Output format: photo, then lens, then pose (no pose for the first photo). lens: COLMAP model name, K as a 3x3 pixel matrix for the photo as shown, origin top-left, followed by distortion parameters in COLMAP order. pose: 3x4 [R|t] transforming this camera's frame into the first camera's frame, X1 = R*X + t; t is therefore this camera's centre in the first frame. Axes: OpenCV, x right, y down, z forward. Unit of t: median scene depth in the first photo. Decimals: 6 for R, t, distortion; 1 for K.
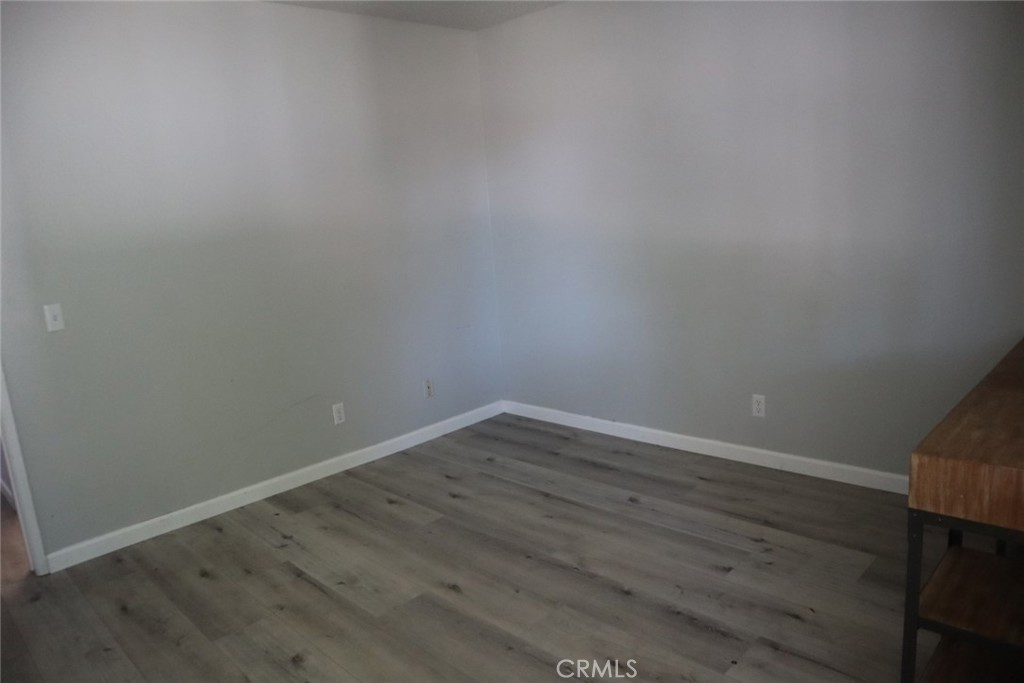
lens RADIAL K [[709.5, 0, 517.2], [0, 709.5, 346.9], [0, 0, 1]] dist [-0.119113, 0.079661]
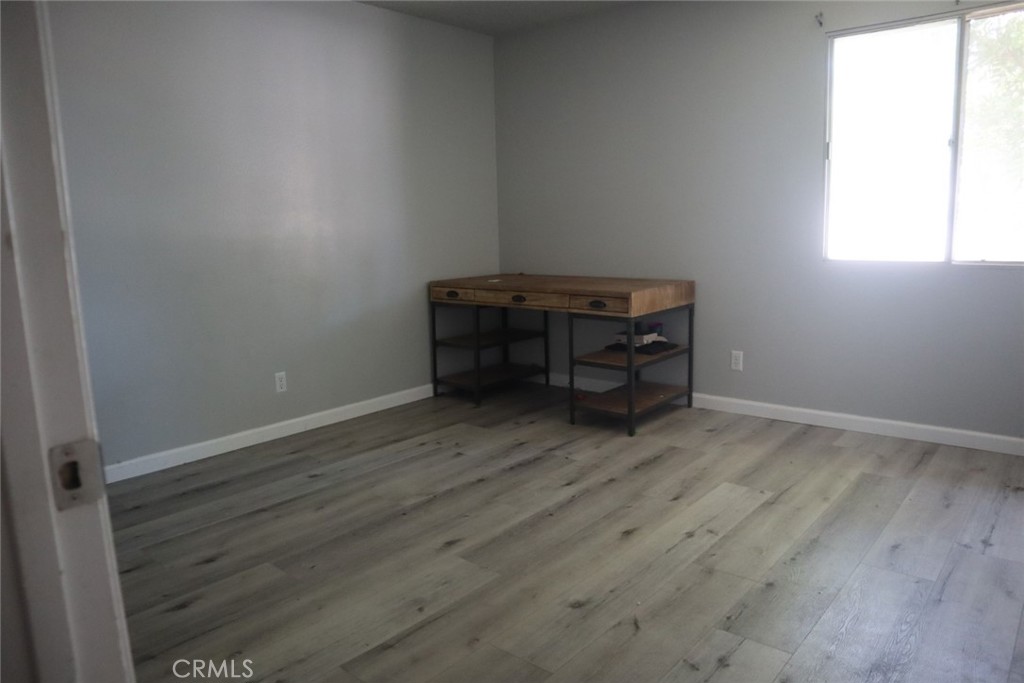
lens RADIAL K [[709.5, 0, 517.2], [0, 709.5, 346.9], [0, 0, 1]] dist [-0.119113, 0.079661]
pose [[-0.085613, -0.088930, 0.992352, -0.984236], [0.220088, 0.969716, 0.105889, -0.008702], [-0.971716, 0.227470, -0.063448, 0.844374]]
